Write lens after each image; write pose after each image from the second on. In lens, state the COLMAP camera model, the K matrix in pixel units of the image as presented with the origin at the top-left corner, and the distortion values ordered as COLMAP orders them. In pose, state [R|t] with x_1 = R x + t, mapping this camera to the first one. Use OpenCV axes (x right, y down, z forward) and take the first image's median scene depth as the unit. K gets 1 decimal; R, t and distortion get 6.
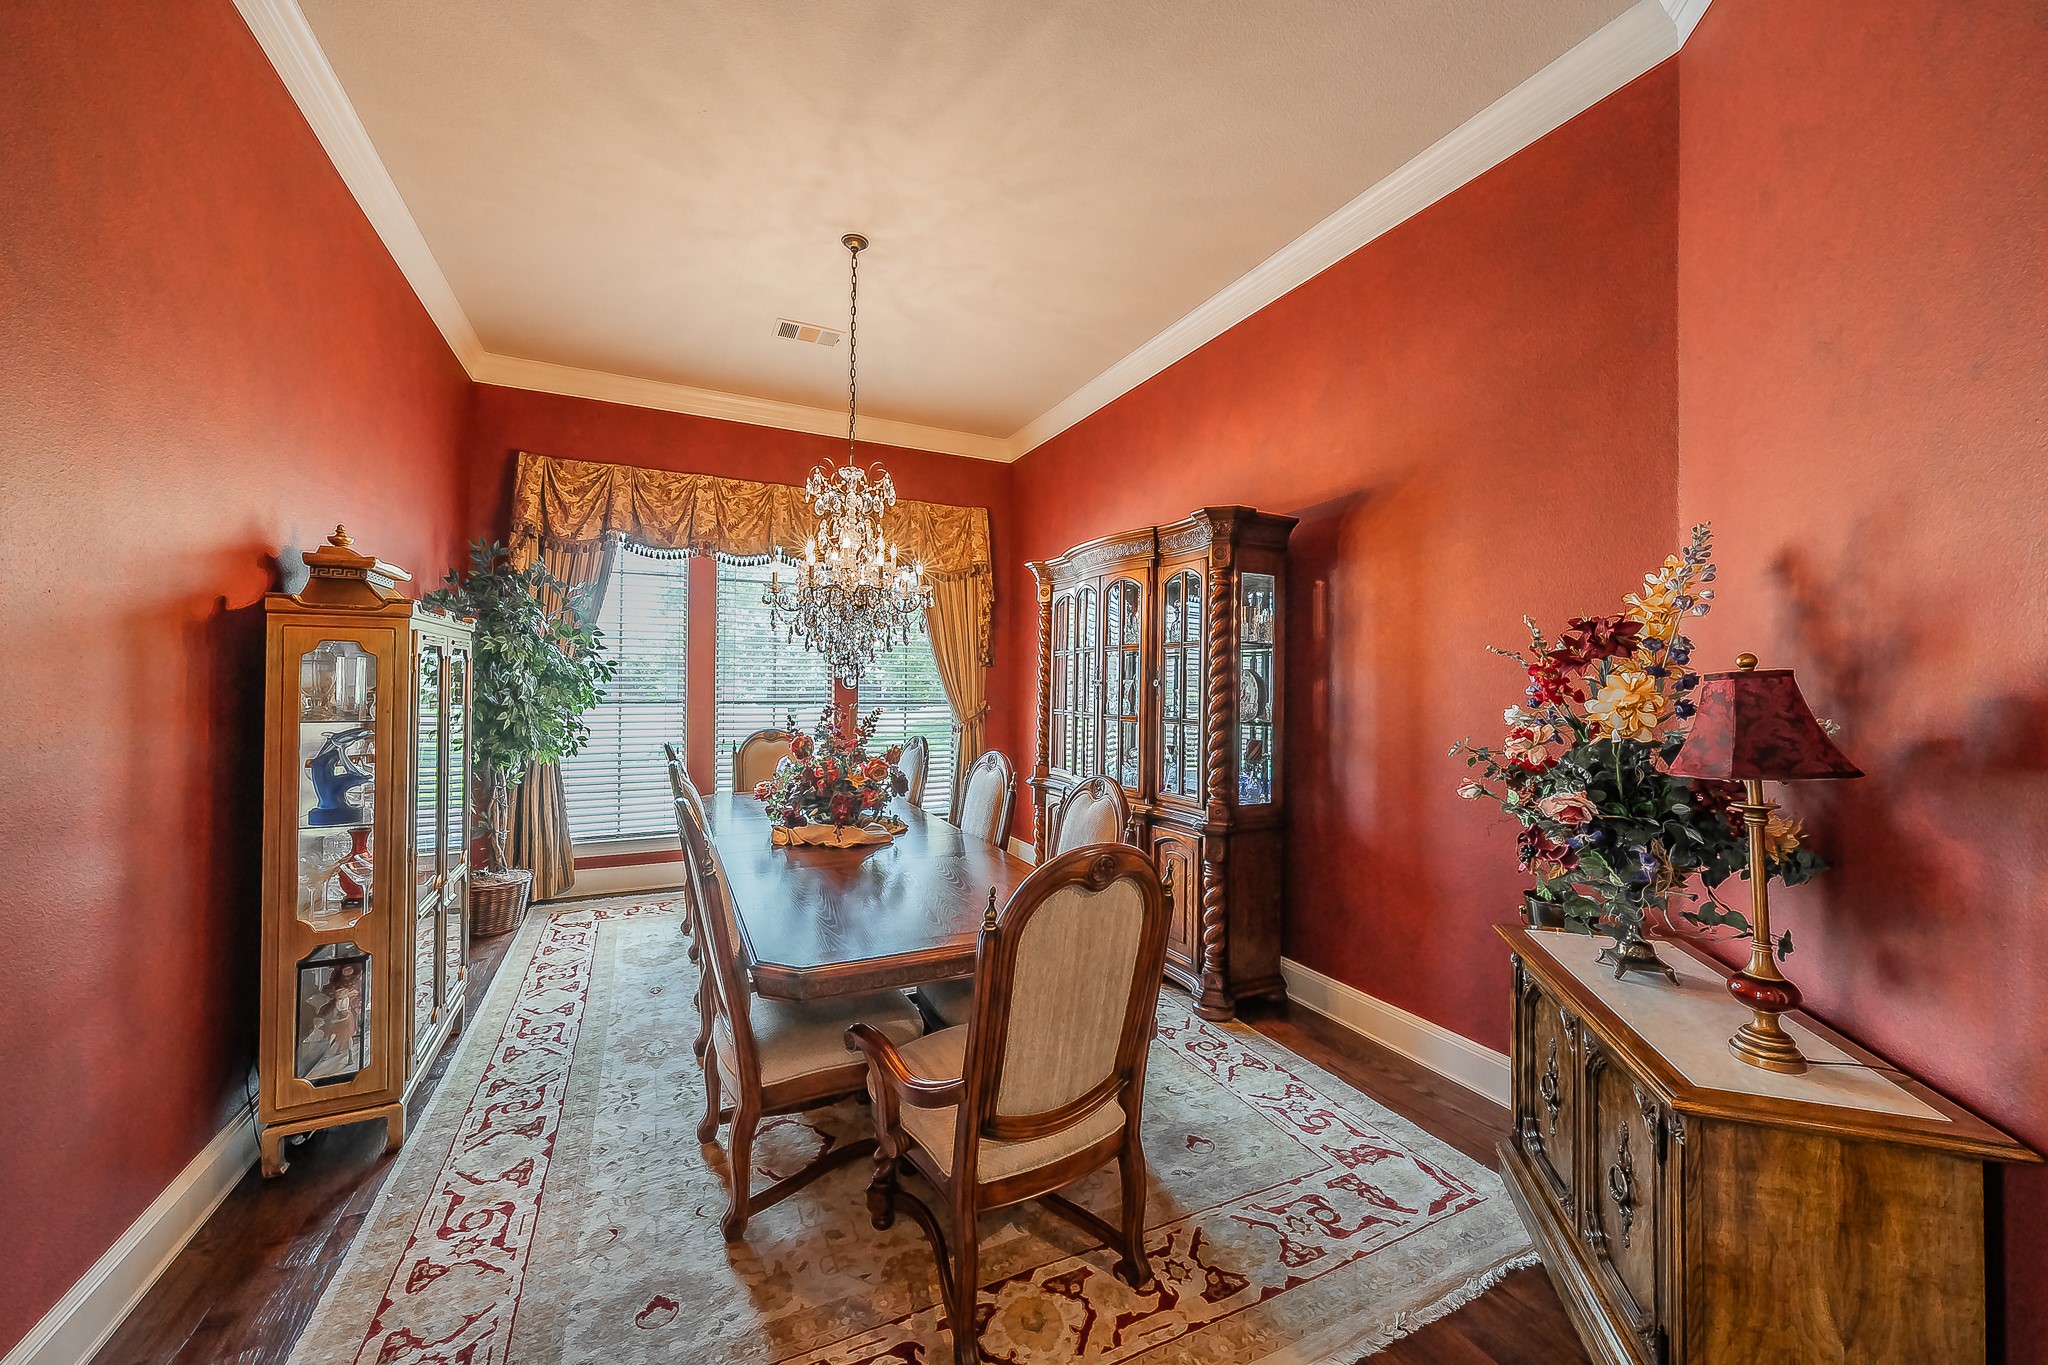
lens RADIAL K [[743.9, 0, 1030.6], [0, 743.9, 675.8], [0, 0, 1]] dist [-0.004309, -0.000530]
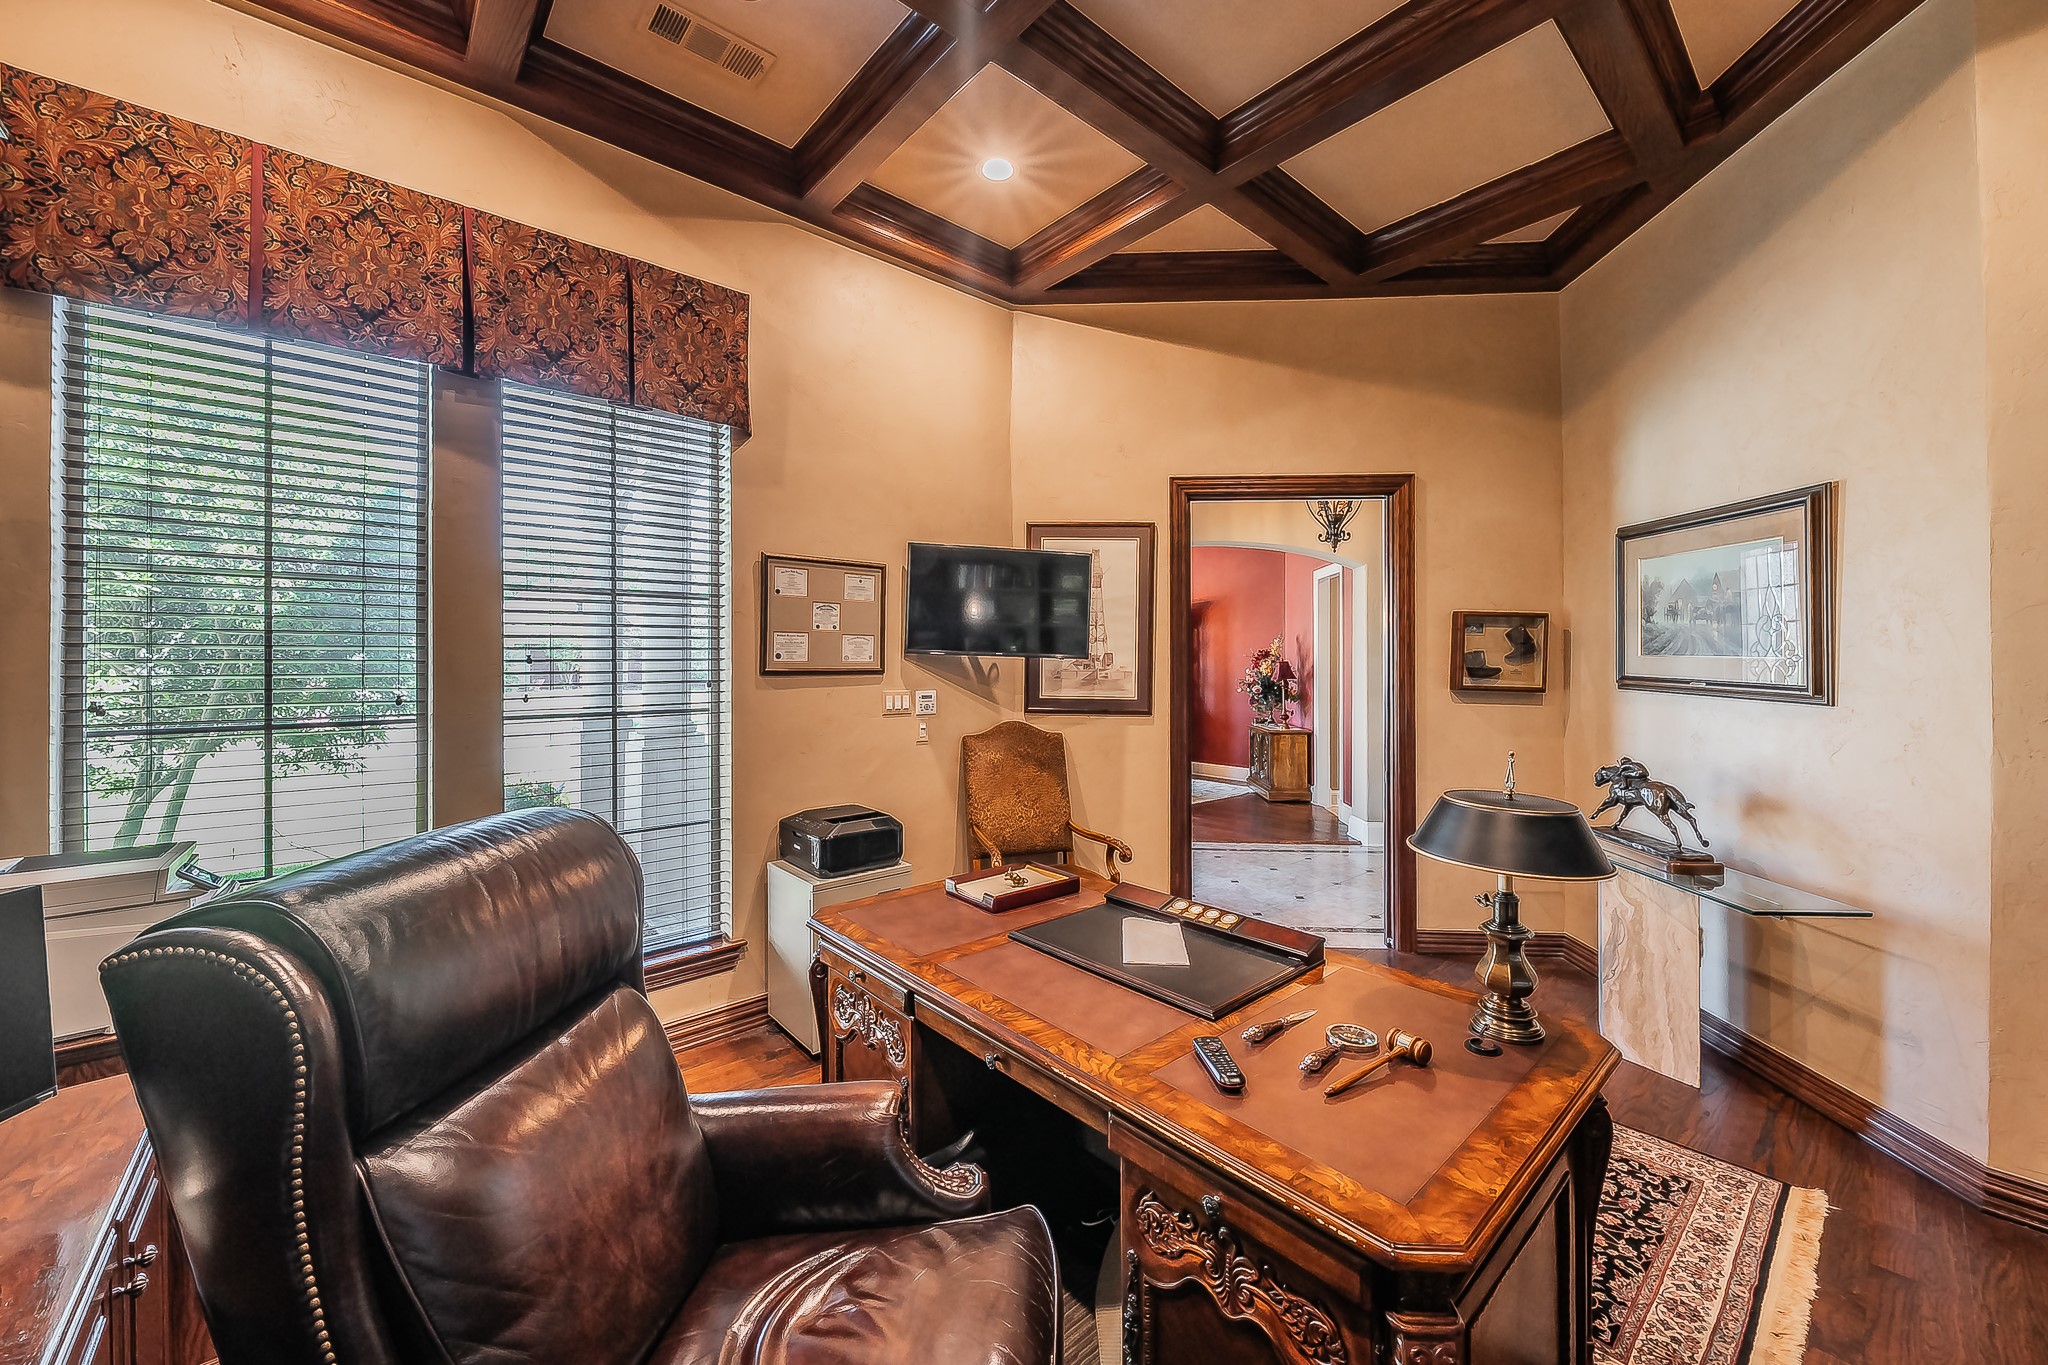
lens RADIAL K [[743.9, 0, 1029.1], [0, 743.9, 668.3], [0, 0, 1]] dist [-0.004309, -0.000530]
pose [[0.971248, -0.011692, 0.237783, -1.600684], [0.008535, 0.999861, 0.014302, -0.037754], [-0.237917, -0.011862, 0.971213, -2.866826]]
